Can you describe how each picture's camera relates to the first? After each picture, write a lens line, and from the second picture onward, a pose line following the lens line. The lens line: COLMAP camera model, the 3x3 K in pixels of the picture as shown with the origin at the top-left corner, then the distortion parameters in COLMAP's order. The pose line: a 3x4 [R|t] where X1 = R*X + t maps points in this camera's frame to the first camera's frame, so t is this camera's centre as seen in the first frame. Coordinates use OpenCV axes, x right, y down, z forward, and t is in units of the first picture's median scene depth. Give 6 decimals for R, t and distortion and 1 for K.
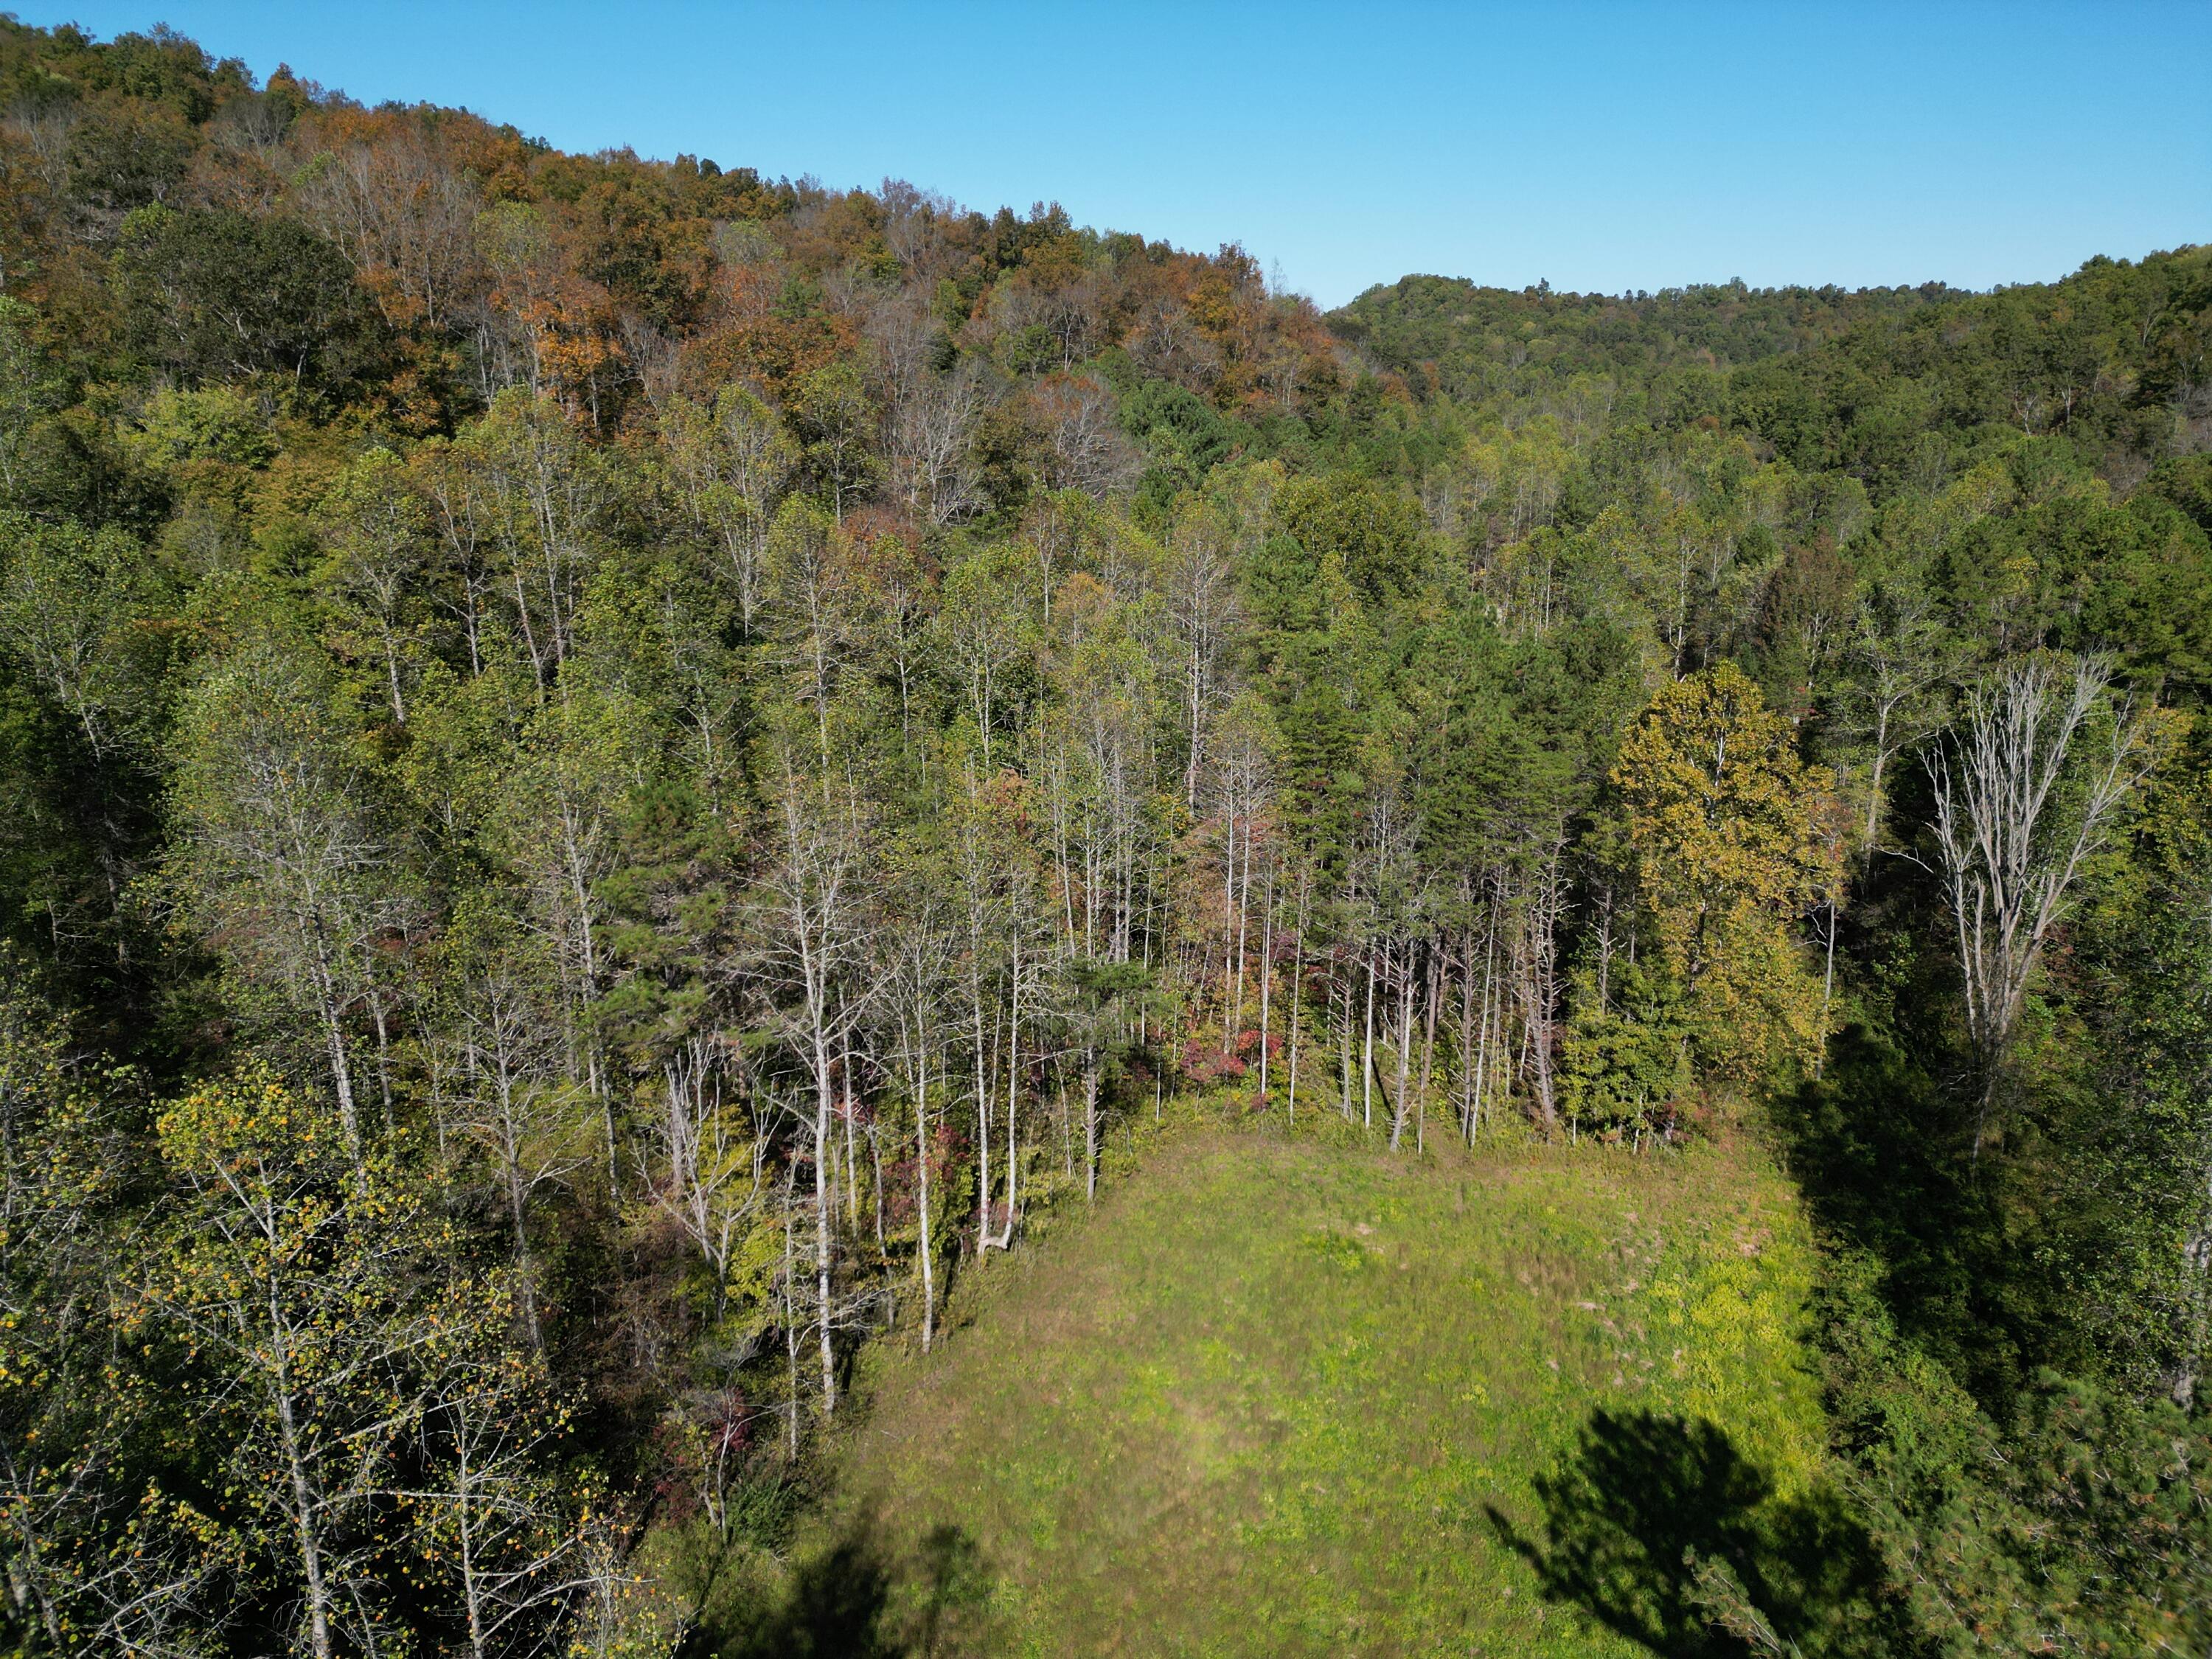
lens RADIAL K [[1533.1, 0, 1110.6], [0, 1533.1, 819.8], [0, 0, 1]] dist [0.074643, -0.068276]
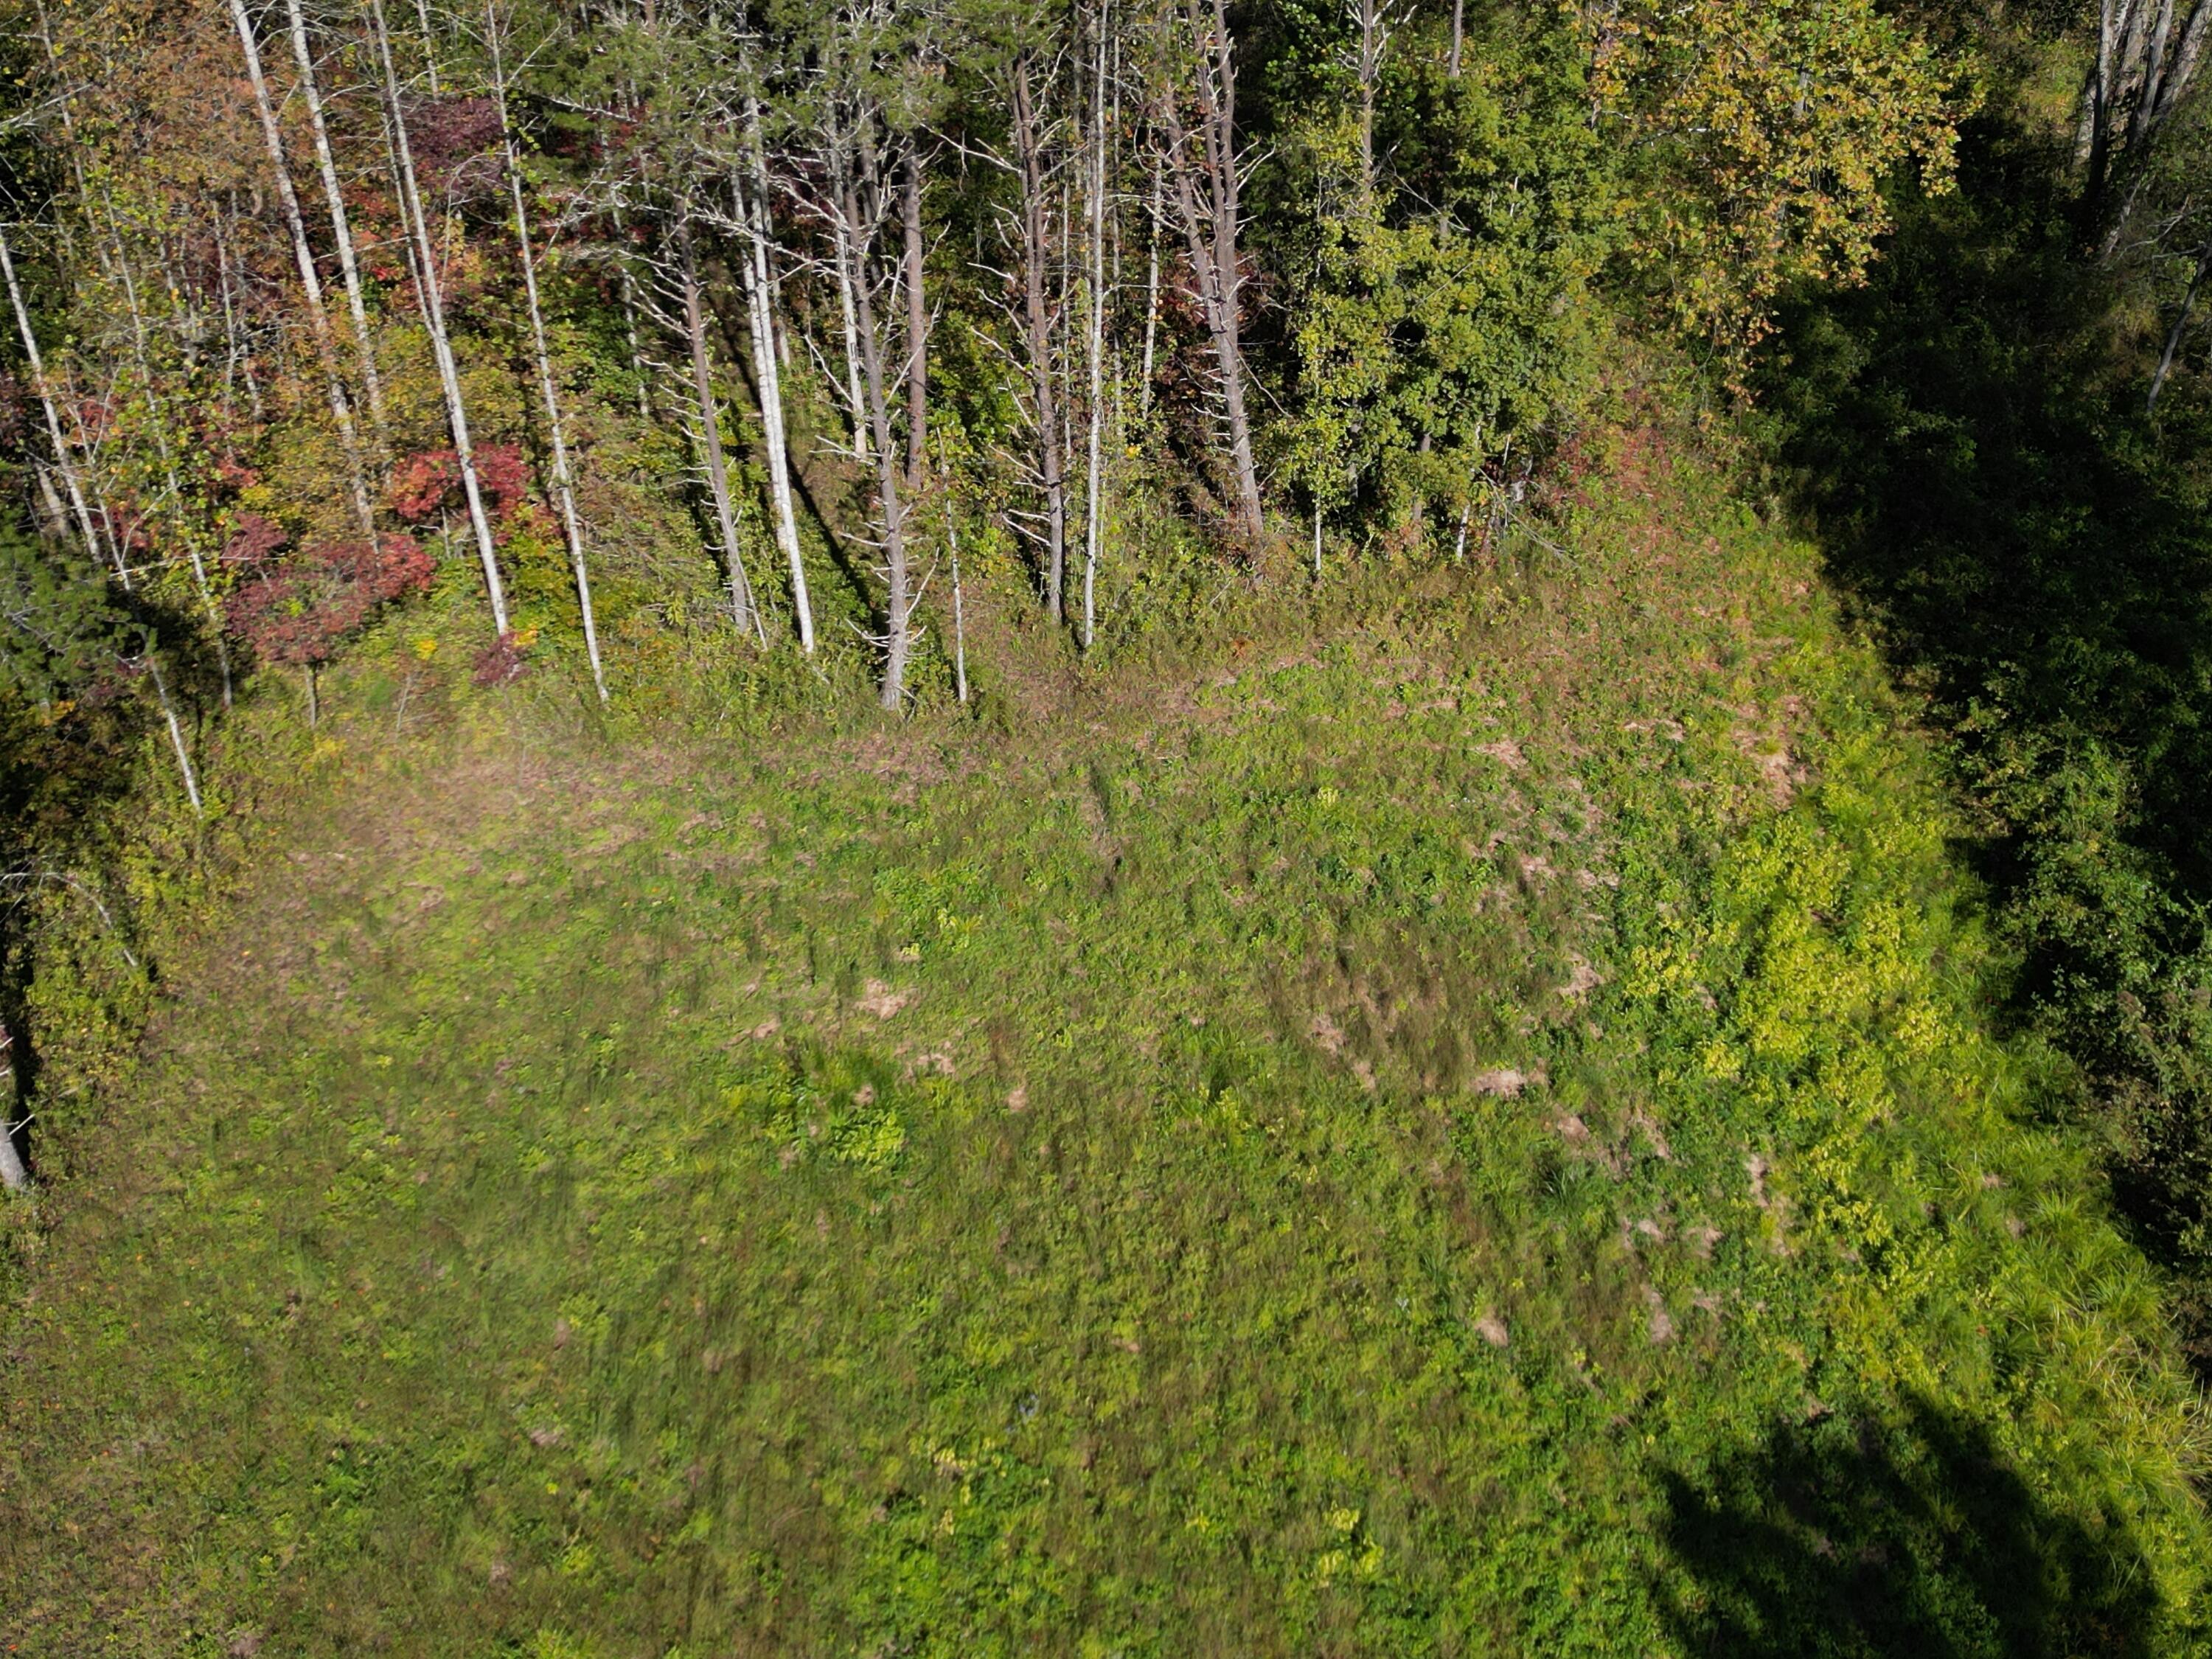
lens RADIAL K [[2452.9, 0, 1106.0], [0, 2452.9, 829.5], [0, 0, 1]] dist [0.189464, -0.435137]
pose [[0.924341, -0.248601, 0.289466, 0.054031], [0.107464, 0.897528, 0.427663, -0.004519], [-0.366121, -0.364199, 0.856338, 0.474938]]
